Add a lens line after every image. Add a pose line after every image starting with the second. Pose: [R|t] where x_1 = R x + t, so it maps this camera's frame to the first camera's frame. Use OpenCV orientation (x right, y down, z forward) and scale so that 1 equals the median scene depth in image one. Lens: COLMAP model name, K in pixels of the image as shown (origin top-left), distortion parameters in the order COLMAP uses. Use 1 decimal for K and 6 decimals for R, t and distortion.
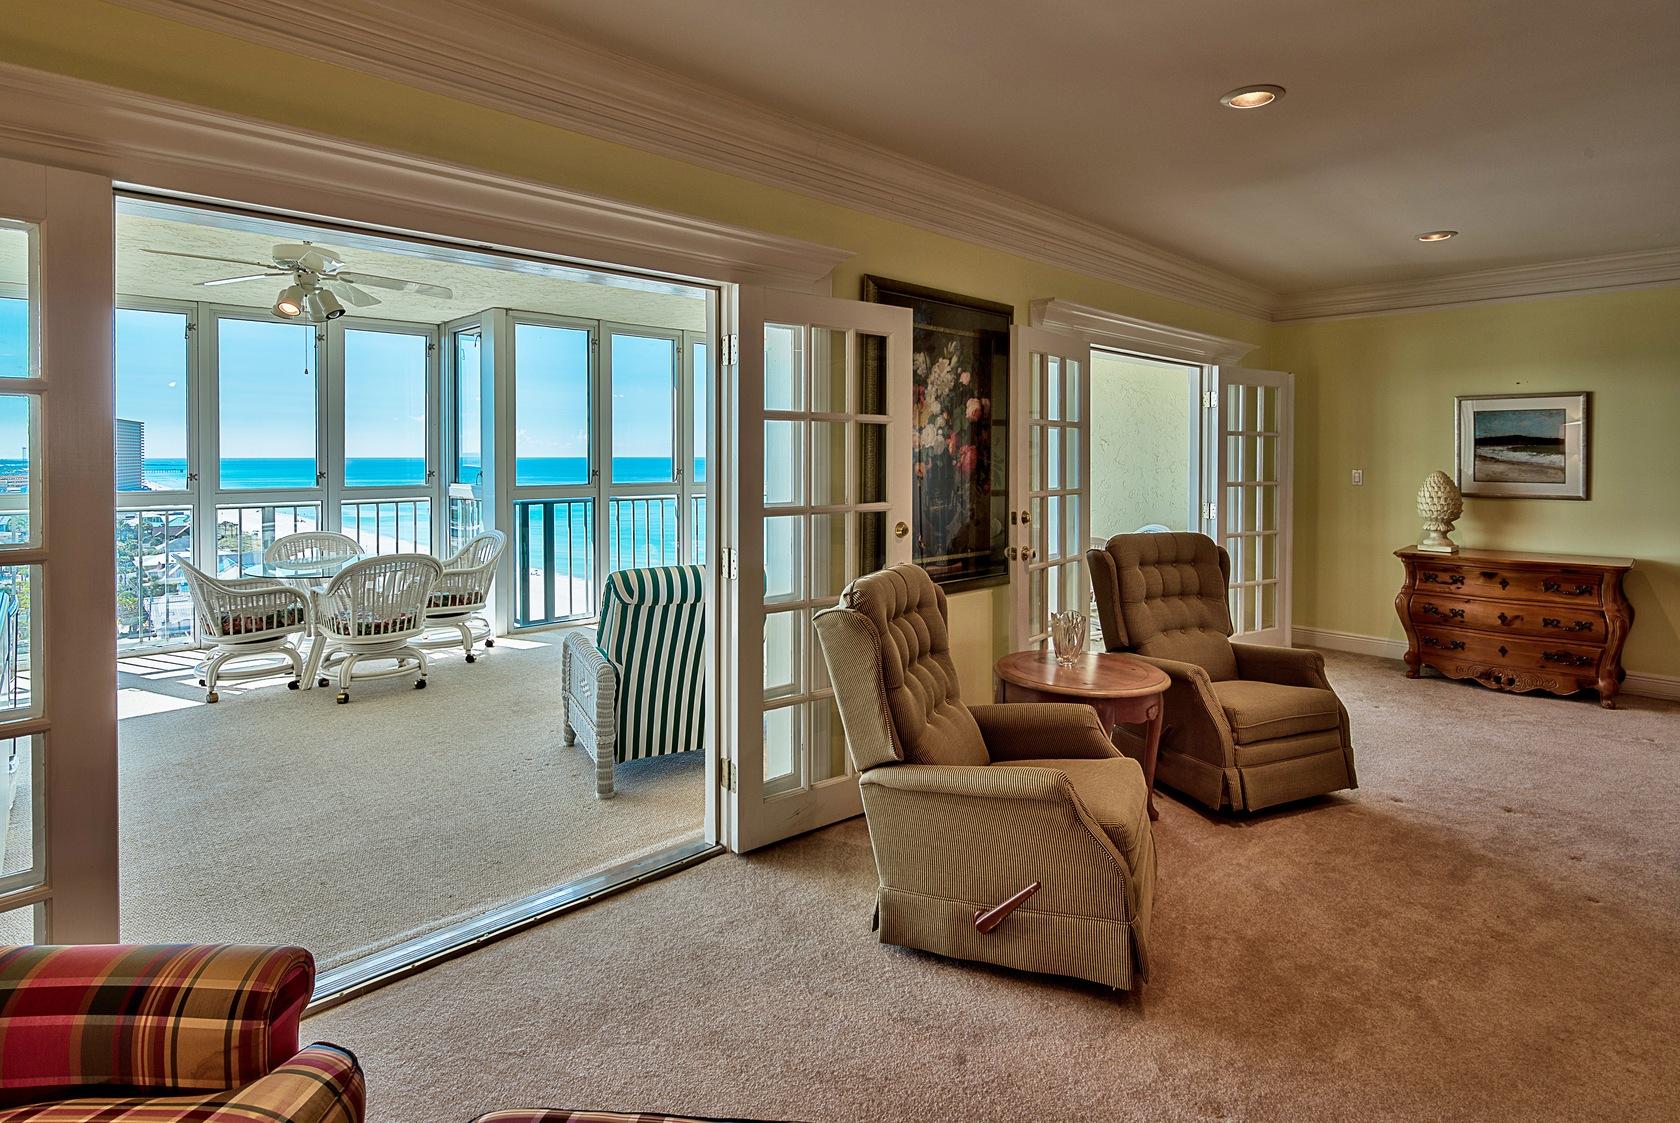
lens RADIAL K [[857.8, 0, 827.0], [0, 857.8, 462.6], [0, 0, 1]] dist [-0.001660, -0.000132]
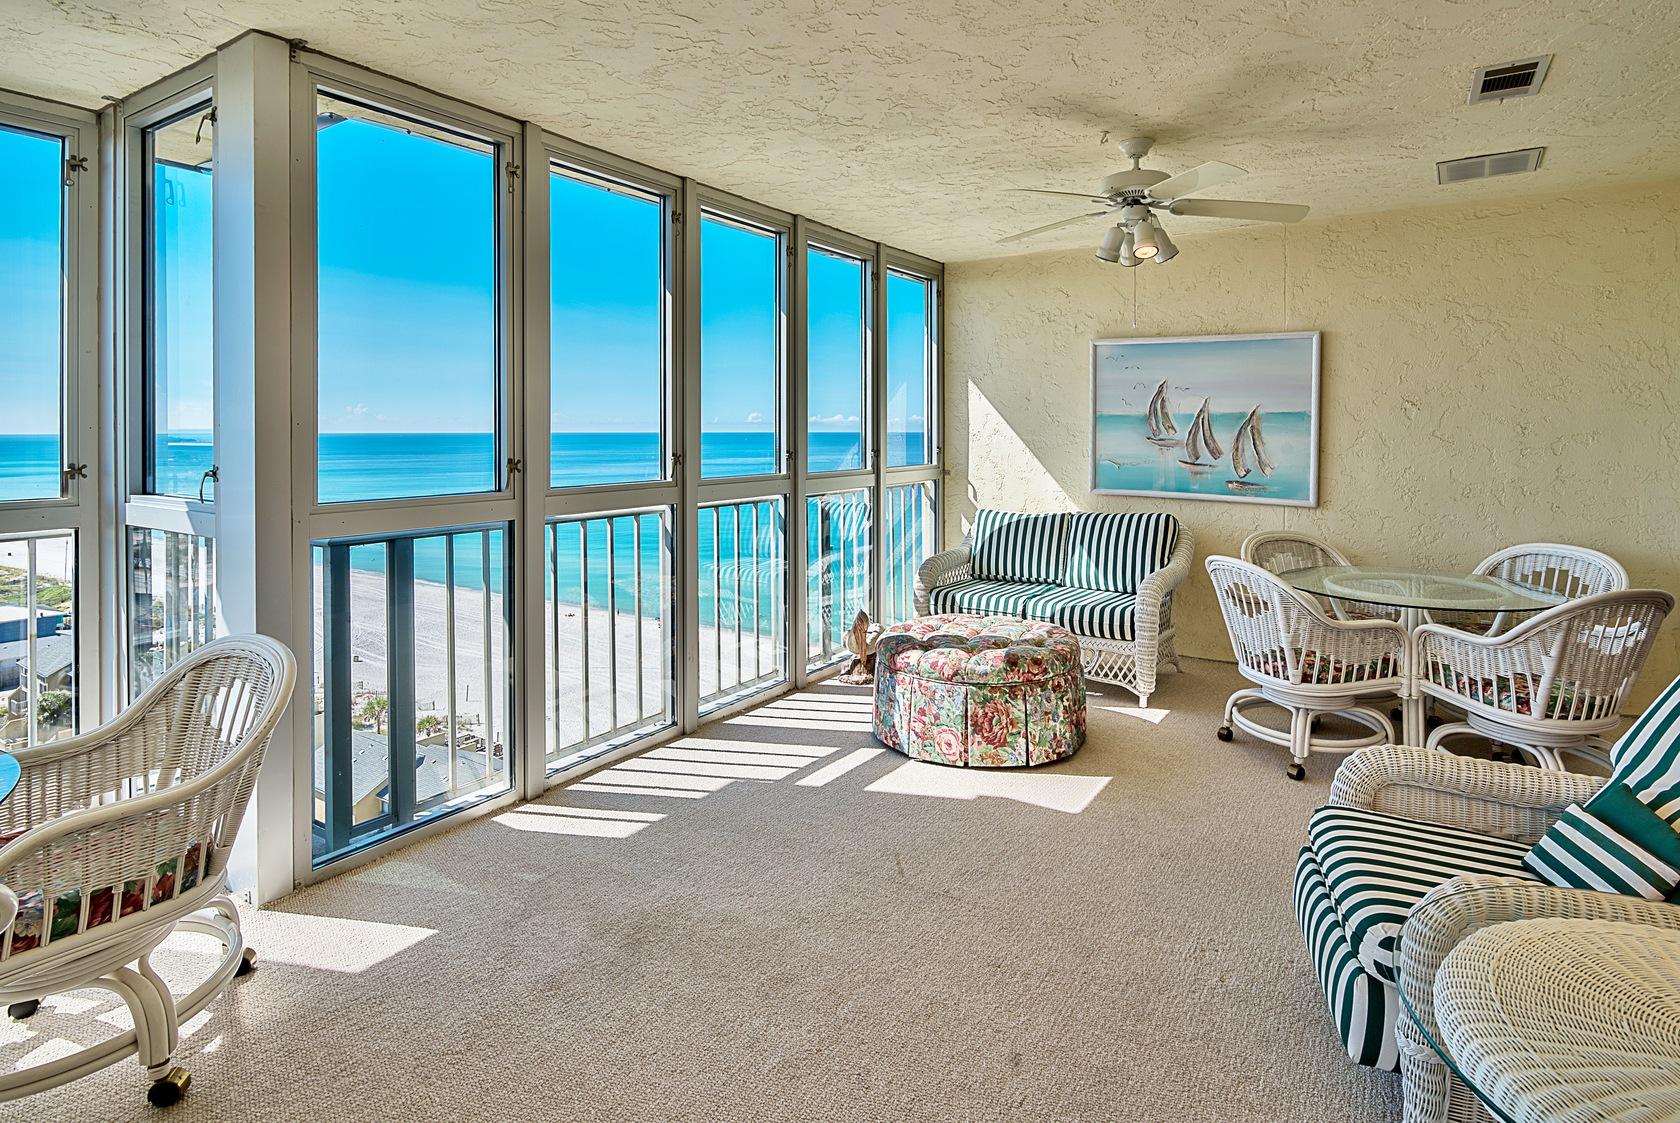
lens RADIAL K [[848.5, 0, 842.4], [0, 848.5, 437.6], [0, 0, 1]] dist [0.001152, 0.000304]
pose [[0.971177, -0.004114, 0.238324, -0.254578], [0.004385, 0.999990, -0.000608, -0.001490], [-0.238319, 0.001636, 0.971186, 0.650688]]
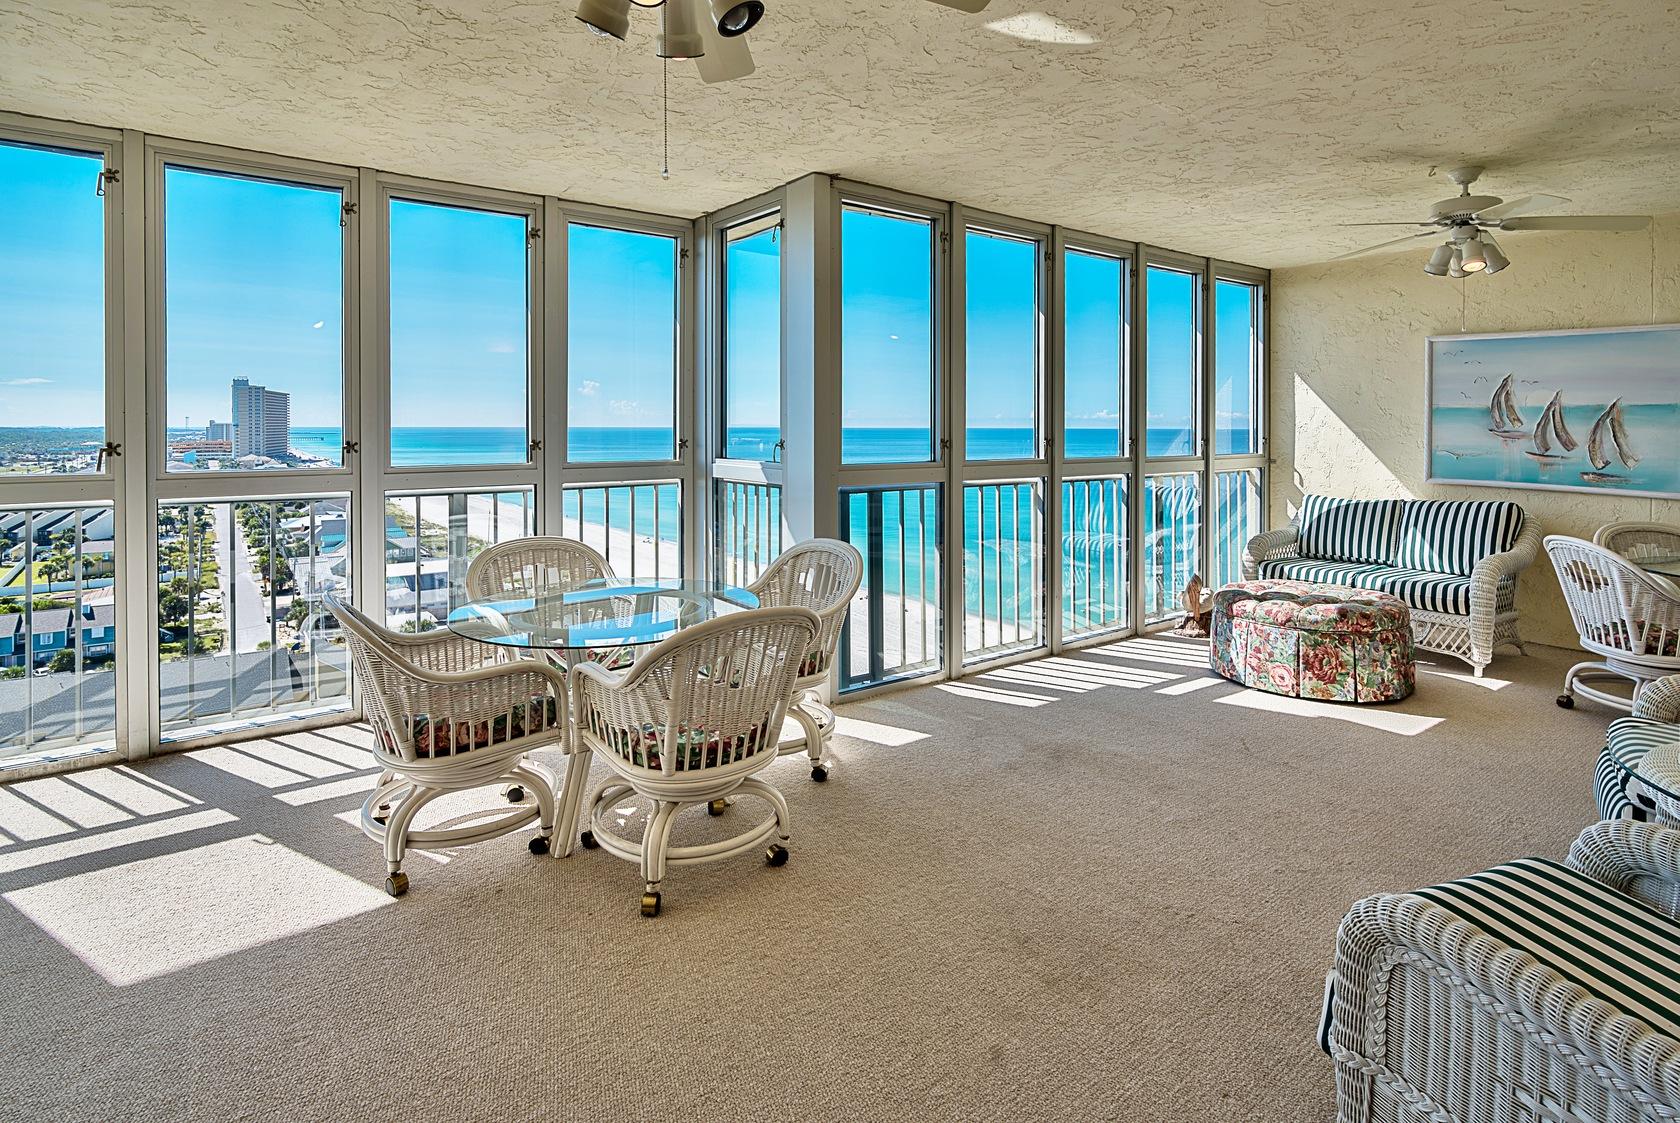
lens RADIAL K [[844.4, 0, 840.4], [0, 844.4, 427.6], [0, 0, 1]] dist [-0.000740, -0.000699]
pose [[0.995474, 0.002154, -0.095009, -0.350903], [-0.002903, 0.999966, -0.007747, 0.006683], [0.094989, 0.007987, 0.995446, 0.451174]]
